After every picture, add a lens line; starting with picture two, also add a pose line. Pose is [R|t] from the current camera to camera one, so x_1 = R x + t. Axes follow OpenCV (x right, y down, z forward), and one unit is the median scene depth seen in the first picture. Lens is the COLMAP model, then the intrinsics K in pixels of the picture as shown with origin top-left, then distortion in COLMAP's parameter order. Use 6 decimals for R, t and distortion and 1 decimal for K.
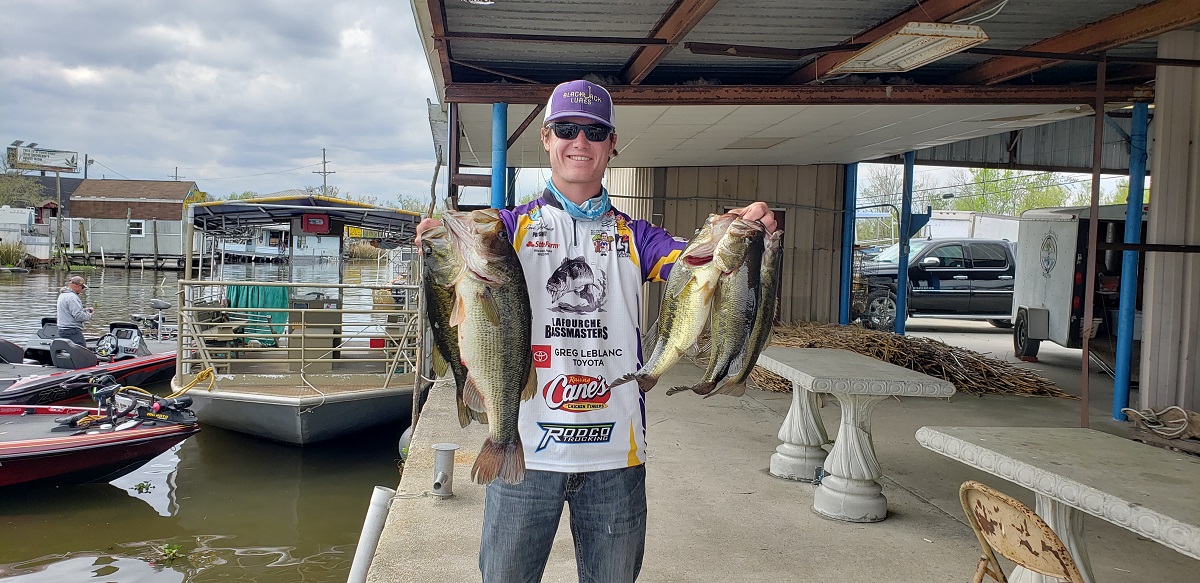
lens RADIAL K [[946.6, 0, 597.8], [0, 946.6, 289.3], [0, 0, 1]] dist [0.024203, -0.020605]
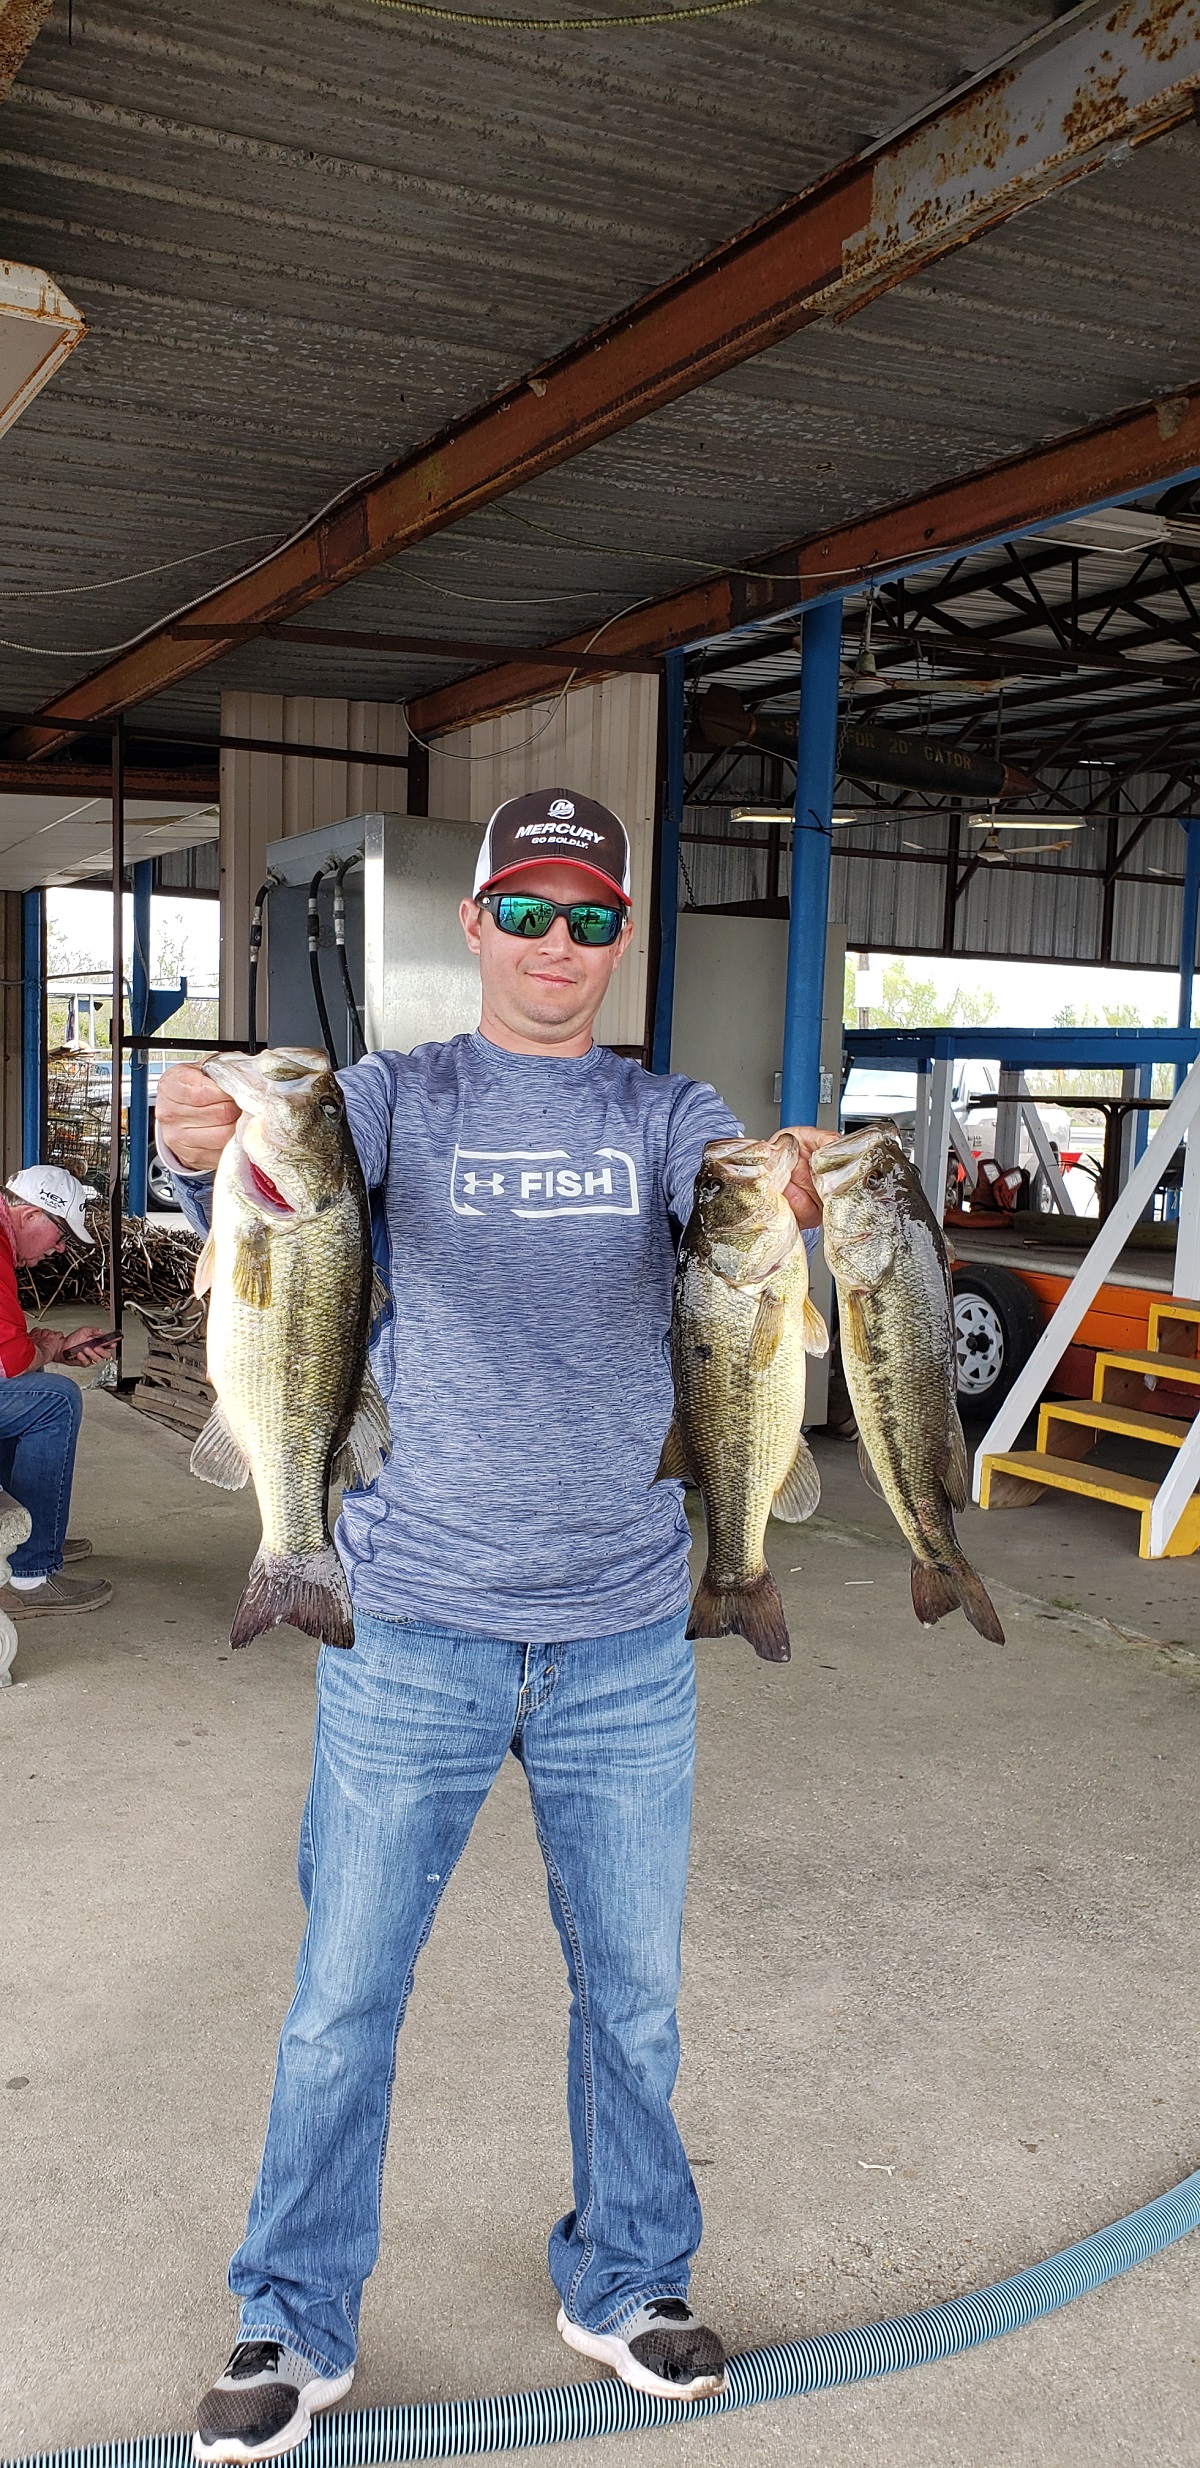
lens RADIAL K [[1946.9, 0, 618.8], [0, 1946.9, 1257.6], [0, 0, 1]] dist [0.024203, -0.020605]
pose [[0.928565, -0.036367, 0.369384, 0.296277], [0.015758, 0.998154, 0.058659, 0.019876], [-0.370835, -0.048648, 0.927424, -0.236695]]
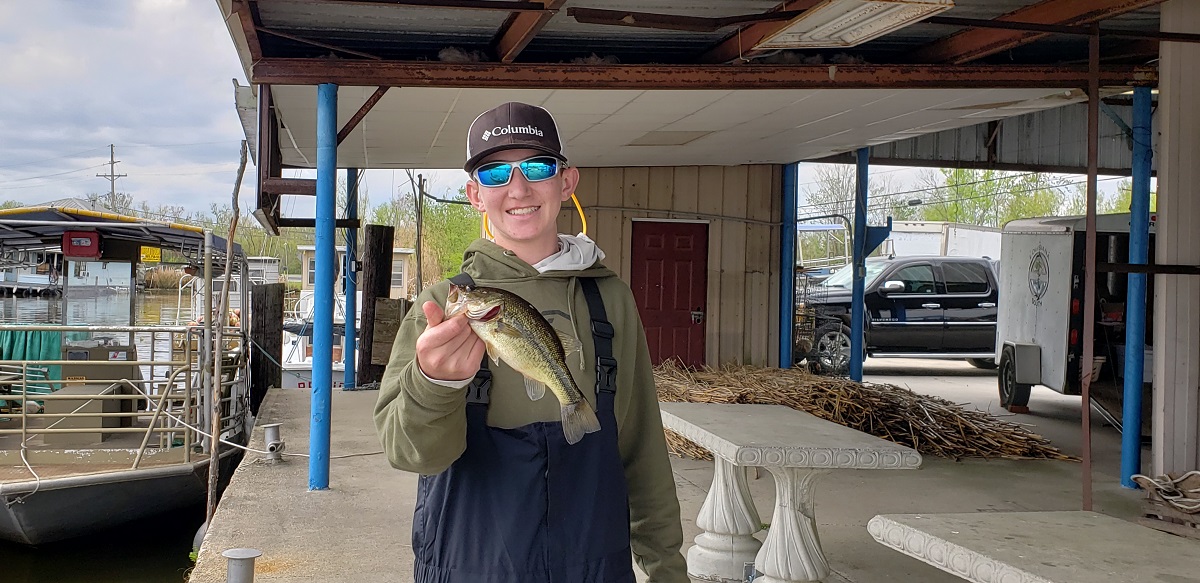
lens RADIAL K [[1213.7, 0, 575.8], [0, 1213.7, 280.9], [0, 0, 1]] dist [0.041259, 0.000000]
pose [[0.996706, -0.010789, 0.080377, 0.013164], [0.013613, 0.999306, -0.034666, -0.004673], [-0.079947, 0.035646, 0.996162, 0.023169]]
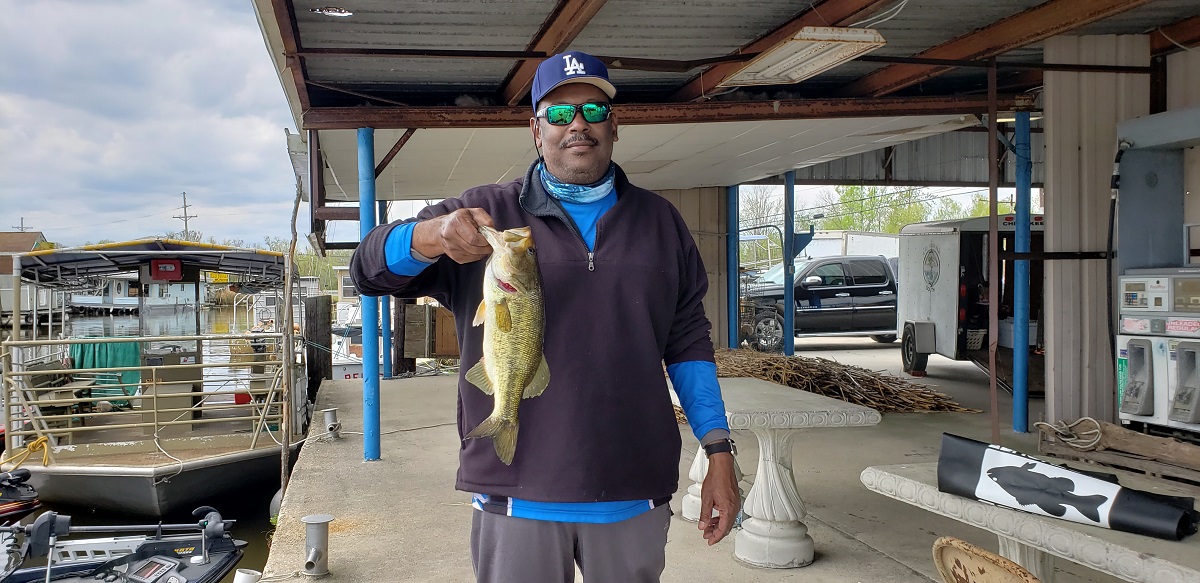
lens RADIAL K [[946.6, 0, 584.3], [0, 946.6, 312.4], [0, 0, 1]] dist [0.024203, -0.020605]
pose [[0.992621, -0.049857, 0.110538, -0.003982], [0.050932, 0.998678, -0.006921, -0.002784], [-0.110047, 0.012500, 0.993848, 0.067343]]
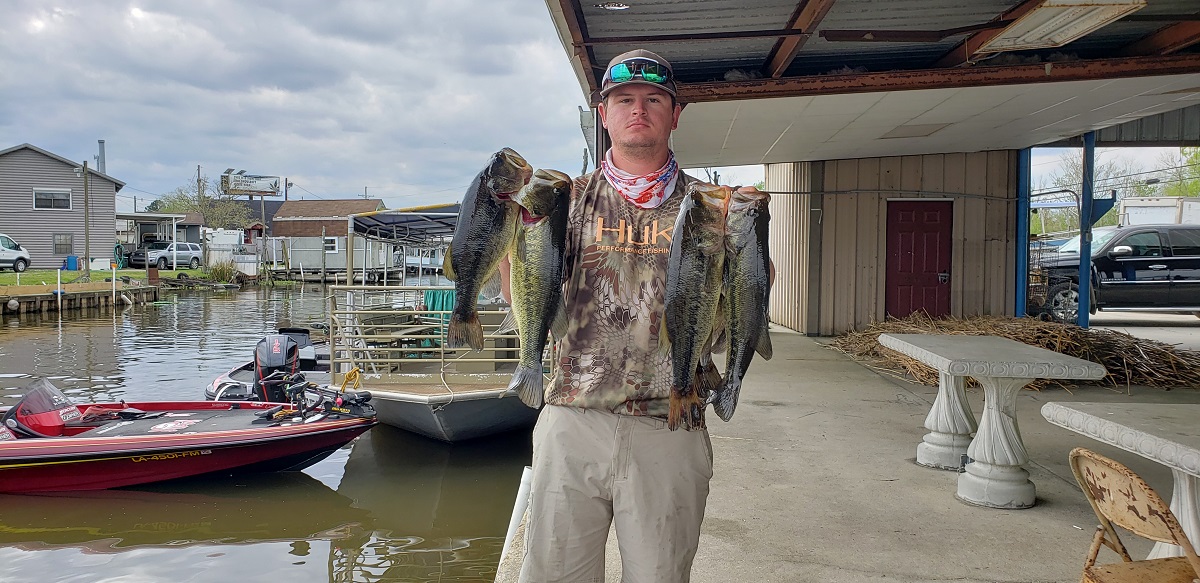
lens RADIAL K [[946.6, 0, 604.8], [0, 946.6, 297.5], [0, 0, 1]] dist [0.024203, -0.020605]
pose [[0.984666, -0.022312, -0.173019, 0.027575], [0.022731, 0.999742, 0.000441, 0.011352], [0.172965, -0.004367, 0.984918, -0.019926]]
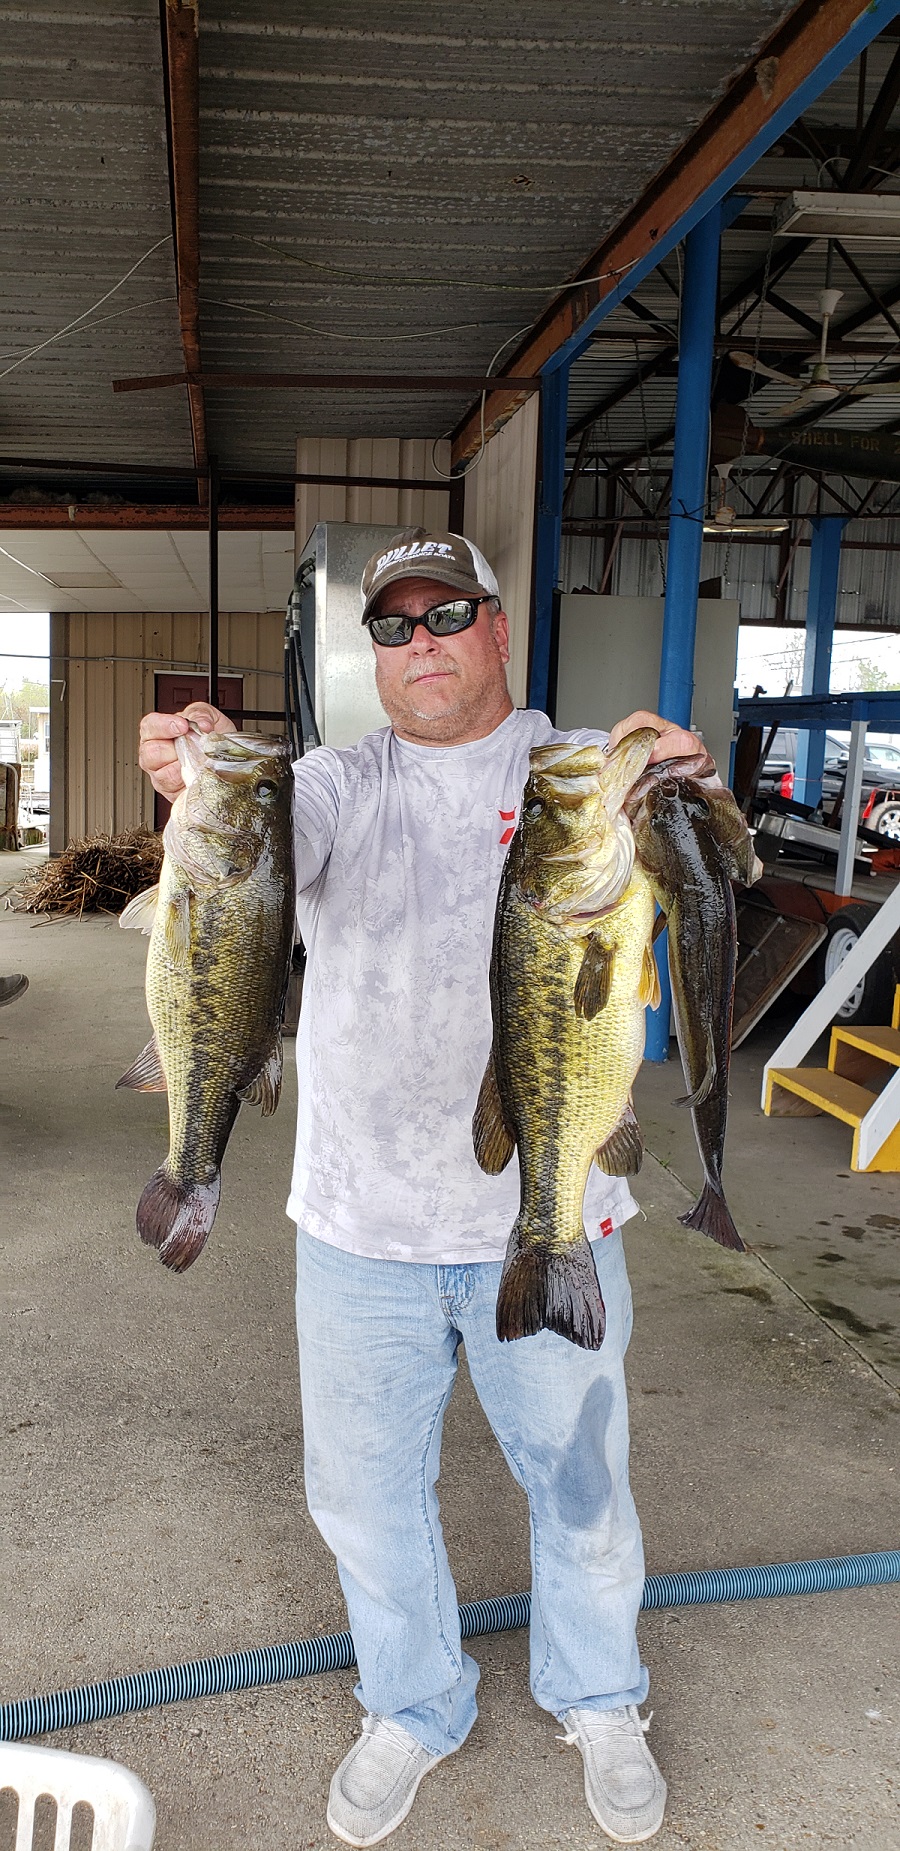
lens RADIAL K [[1460.2, 0, 426.8], [0, 1460.2, 956.5], [0, 0, 1]] dist [0.024203, -0.020605]
pose [[0.999744, -0.001384, 0.022572, 0.568181], [-0.000843, 0.995149, 0.098378, 0.032260], [-0.022599, -0.098372, 0.994893, -0.220589]]
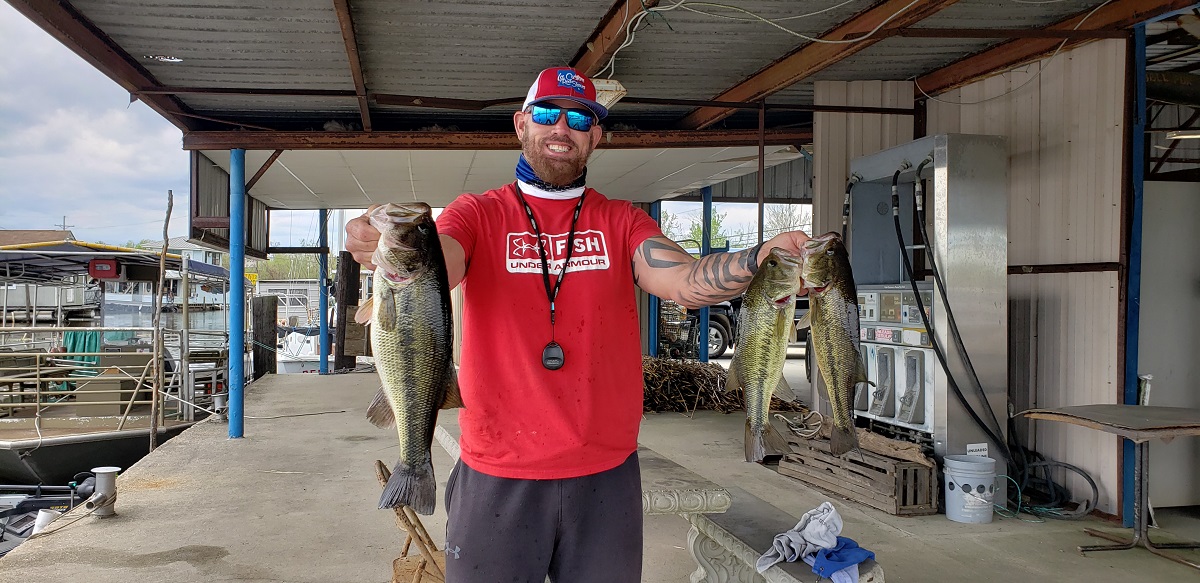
lens RADIAL K [[946.6, 0, 591.2], [0, 946.6, 304.9], [0, 0, 1]] dist [0.024203, -0.020605]
pose [[0.996125, -0.025743, 0.084092, 0.189878], [0.027923, 0.999301, -0.024856, 0.012925], [-0.083393, 0.027108, 0.996148, -0.080711]]
